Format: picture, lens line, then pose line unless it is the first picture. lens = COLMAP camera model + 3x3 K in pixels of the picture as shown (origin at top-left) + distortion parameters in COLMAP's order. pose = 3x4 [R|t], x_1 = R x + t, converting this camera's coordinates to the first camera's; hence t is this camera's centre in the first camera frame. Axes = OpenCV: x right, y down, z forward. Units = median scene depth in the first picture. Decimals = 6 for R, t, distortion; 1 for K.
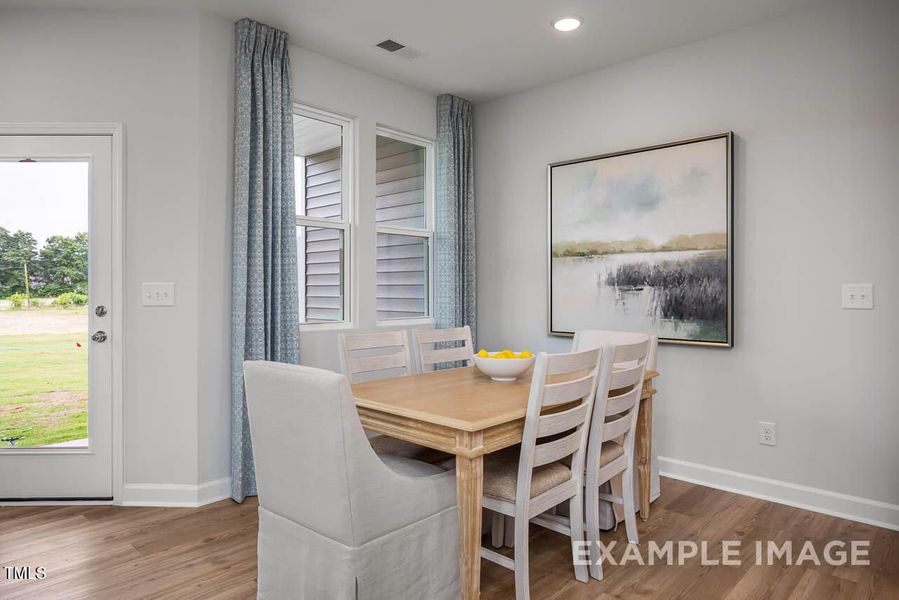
lens RADIAL K [[540.9, 0, 443.6], [0, 540.9, 297.0], [0, 0, 1]] dist [-0.003922, -0.002496]
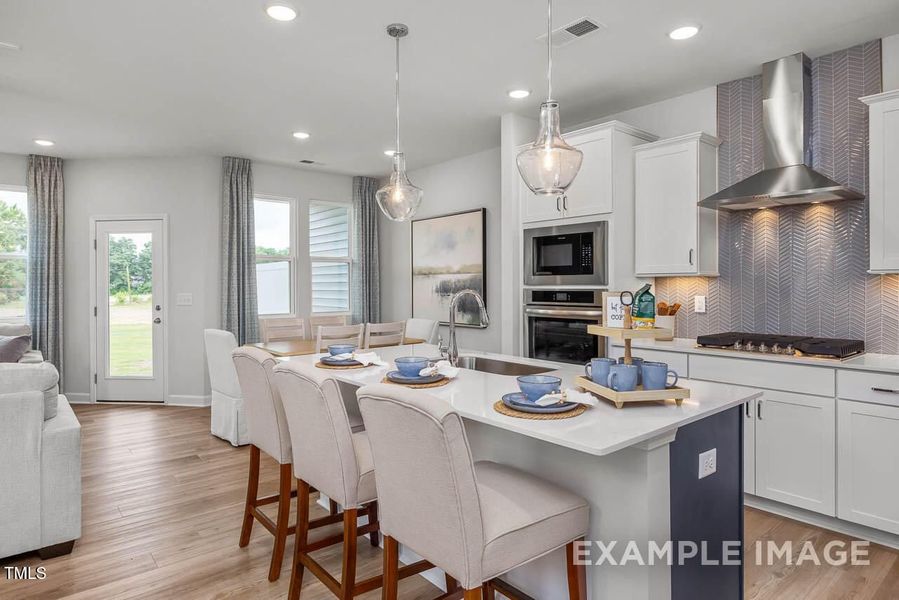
lens RADIAL K [[540.9, 0, 451.3], [0, 540.9, 293.9], [0, 0, 1]] dist [-0.003922, -0.002496]
pose [[0.992643, -0.003206, -0.121039, 0.587972], [0.003885, 0.999978, 0.005377, -0.027826], [0.121019, -0.005808, 0.992633, -0.731647]]
